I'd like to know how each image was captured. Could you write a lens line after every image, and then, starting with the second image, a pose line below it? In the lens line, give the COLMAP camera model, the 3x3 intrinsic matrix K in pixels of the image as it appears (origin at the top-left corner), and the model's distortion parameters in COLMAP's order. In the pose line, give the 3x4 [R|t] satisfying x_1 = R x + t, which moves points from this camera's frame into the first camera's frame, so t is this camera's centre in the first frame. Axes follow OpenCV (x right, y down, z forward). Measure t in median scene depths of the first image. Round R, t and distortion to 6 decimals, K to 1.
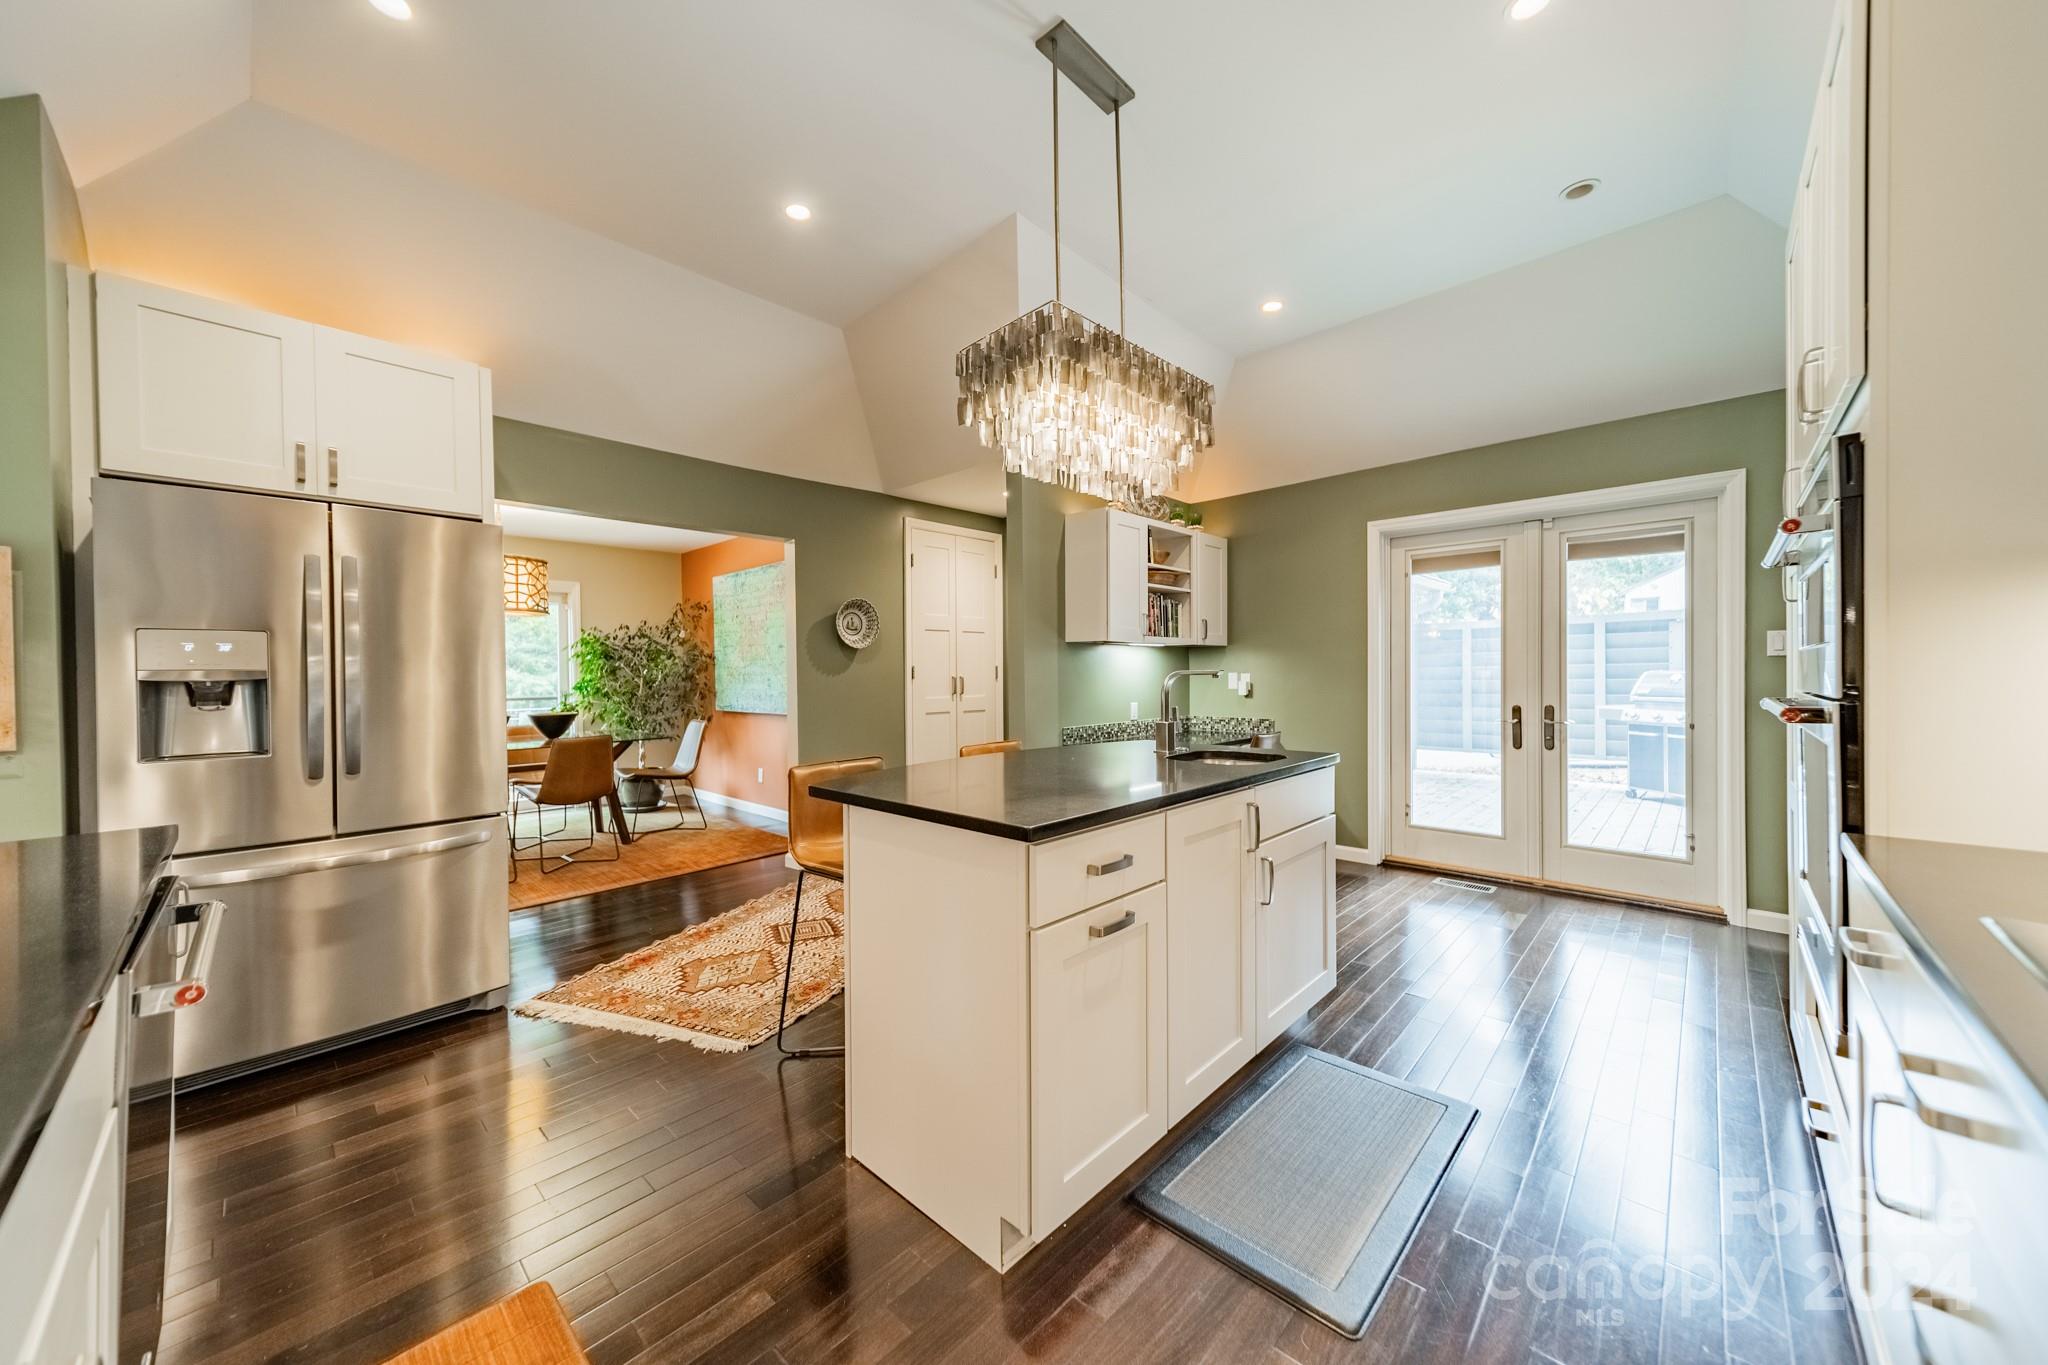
lens RADIAL K [[732.5, 0, 1020.0], [0, 732.5, 681.4], [0, 0, 1]] dist [0.007799, 0.000095]
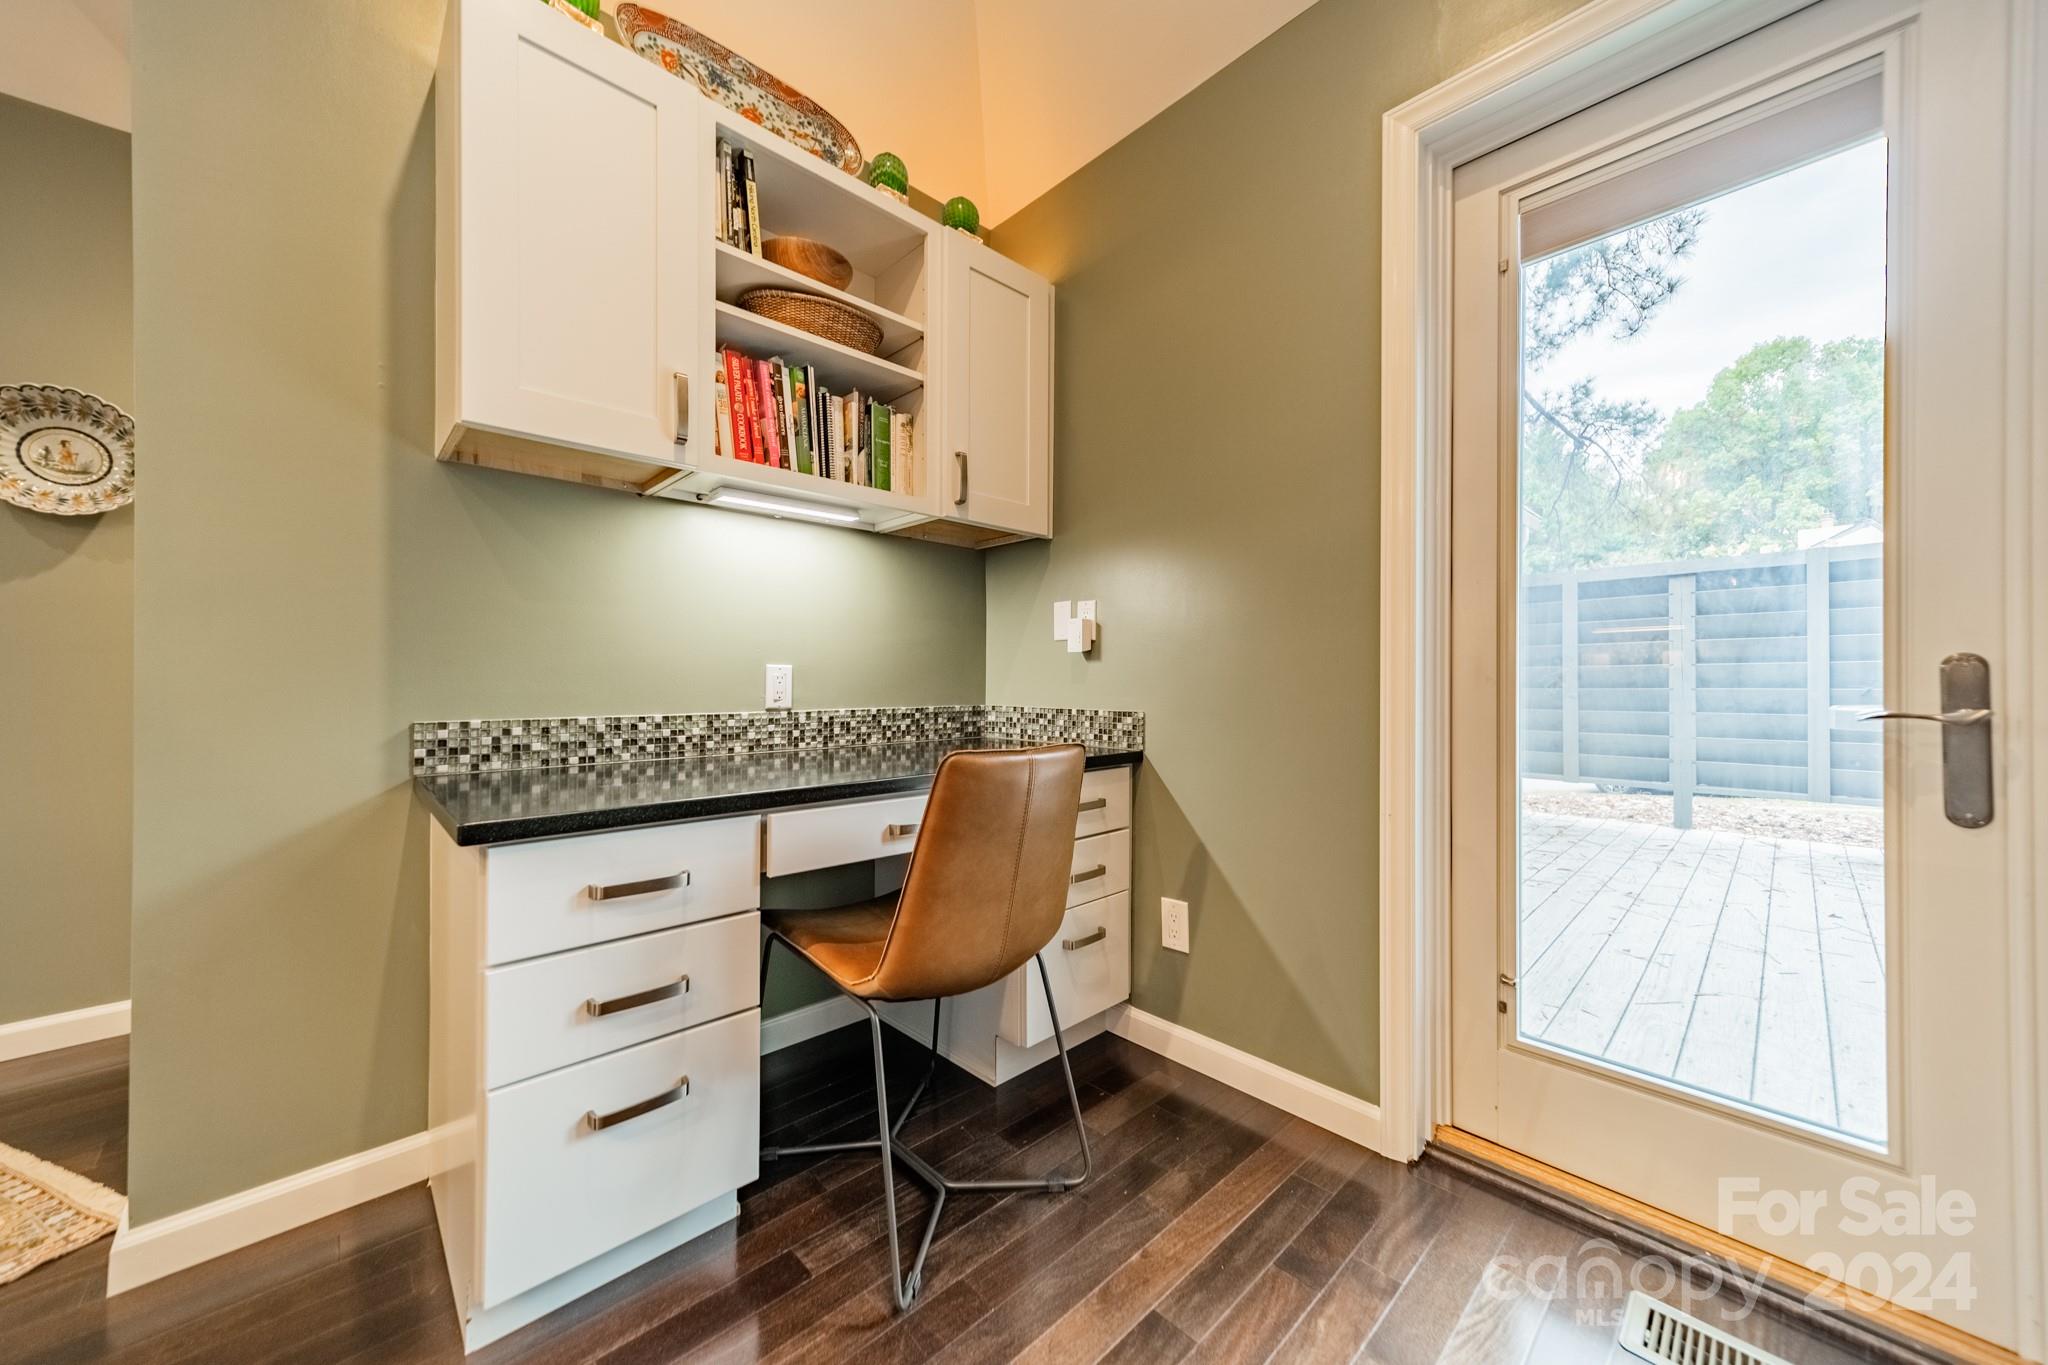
lens RADIAL K [[732.5, 0, 1032.3], [0, 732.5, 680.6], [0, 0, 1]] dist [0.007799, 0.000095]
pose [[0.998832, 0.010187, -0.047226, 0.310992], [-0.010806, 0.999859, -0.012870, 0.041558], [0.047088, 0.013365, 0.998801, 0.619326]]
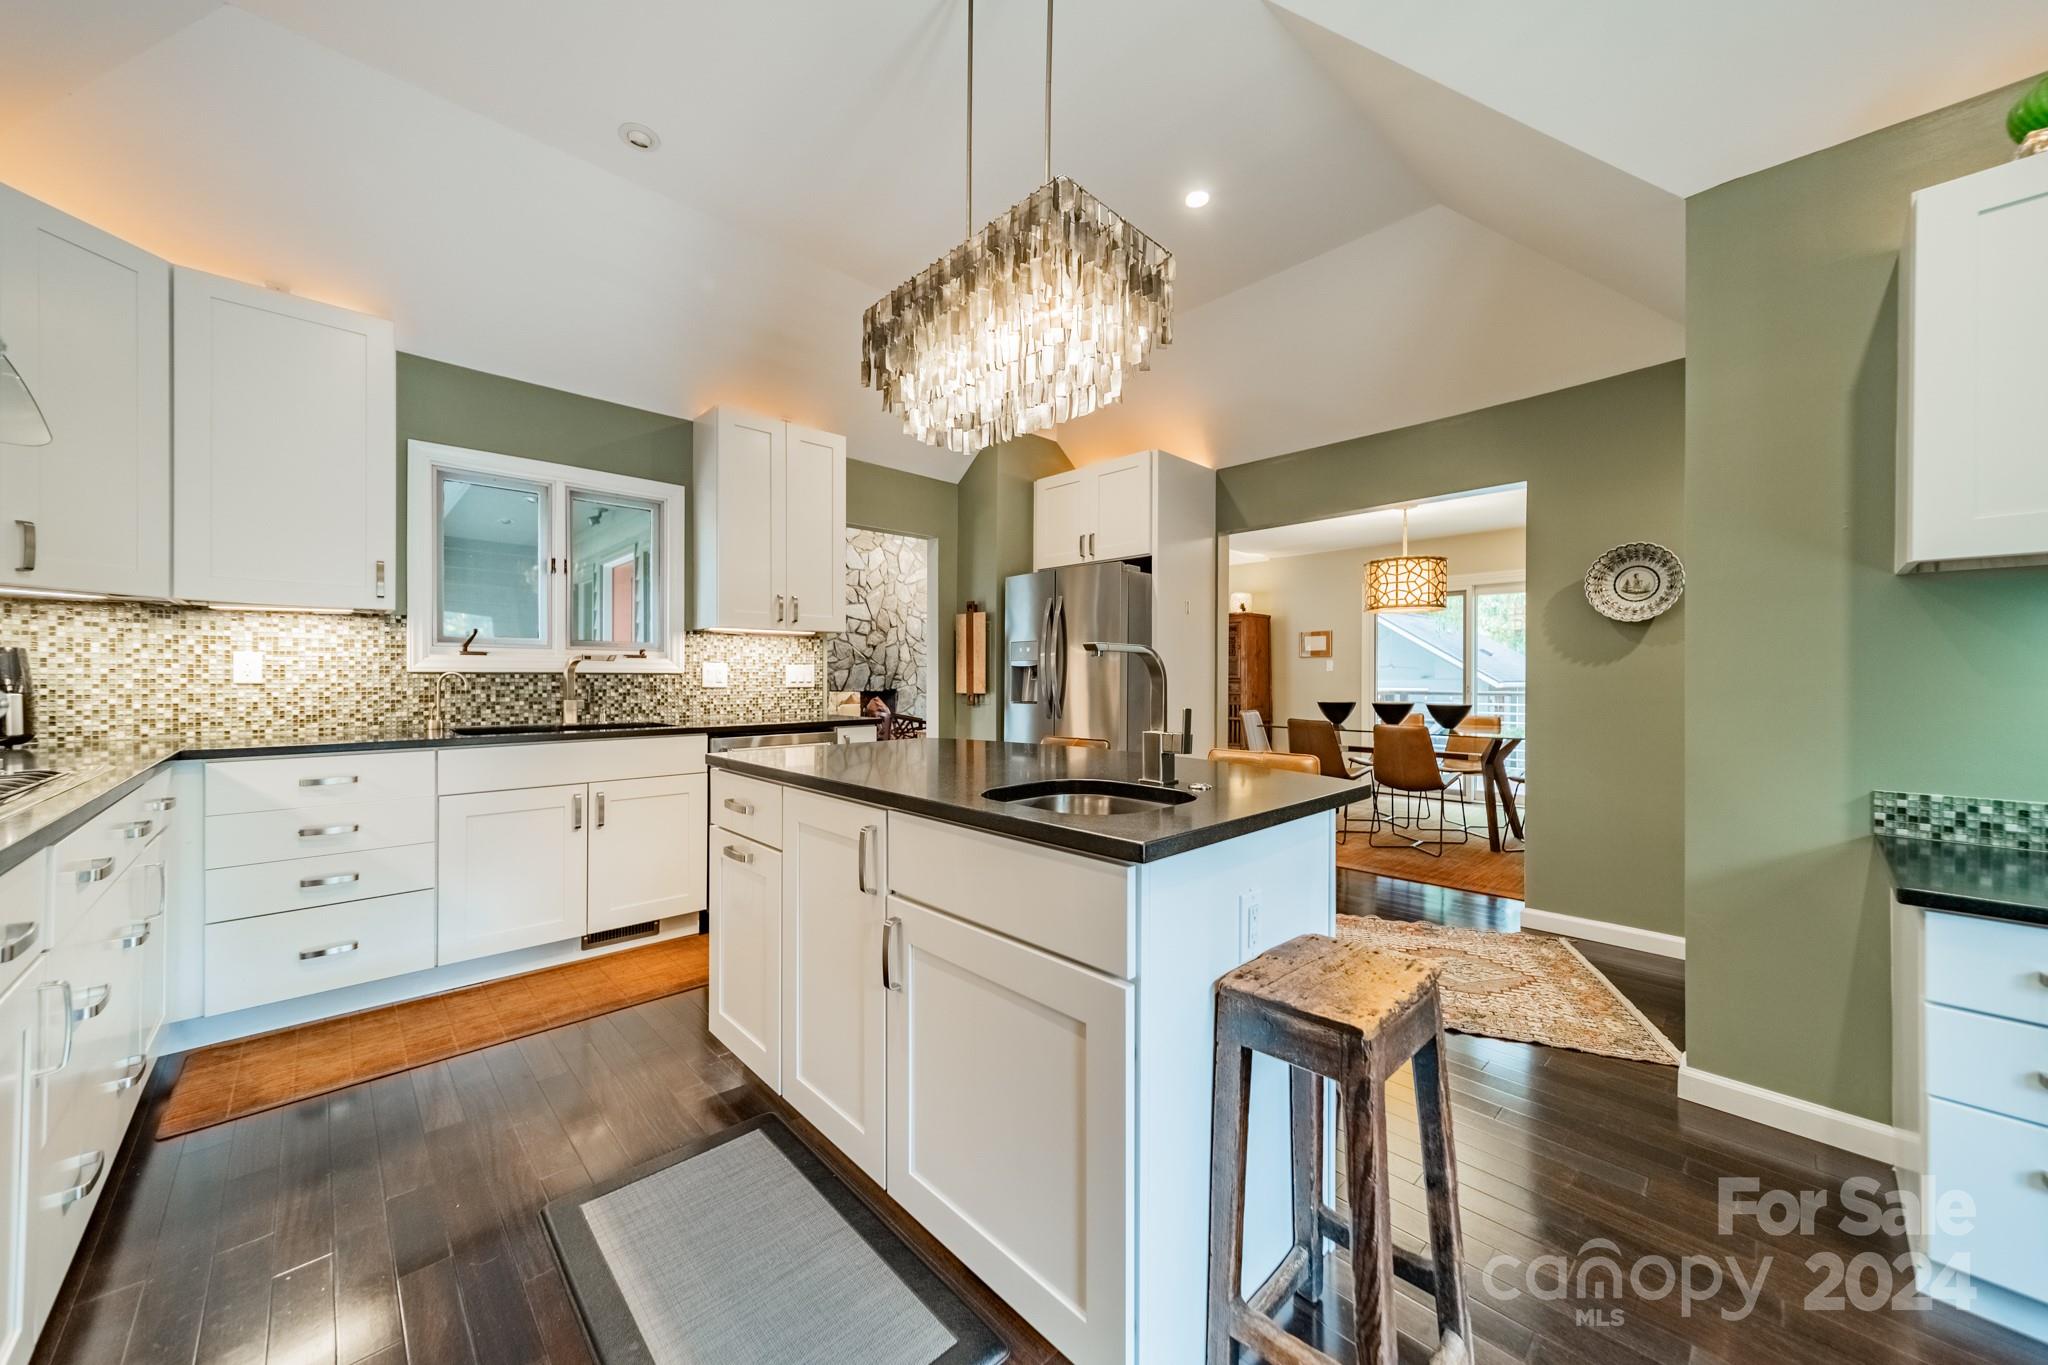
lens RADIAL K [[732.5, 0, 1039.5], [0, 732.5, 673.4], [0, 0, 1]] dist [0.007799, 0.000095]
pose [[-0.045374, 0.004795, -0.998959, 0.435589], [-0.014726, 0.999877, 0.005468, 0.003618], [0.998862, 0.014959, -0.045297, 0.503824]]
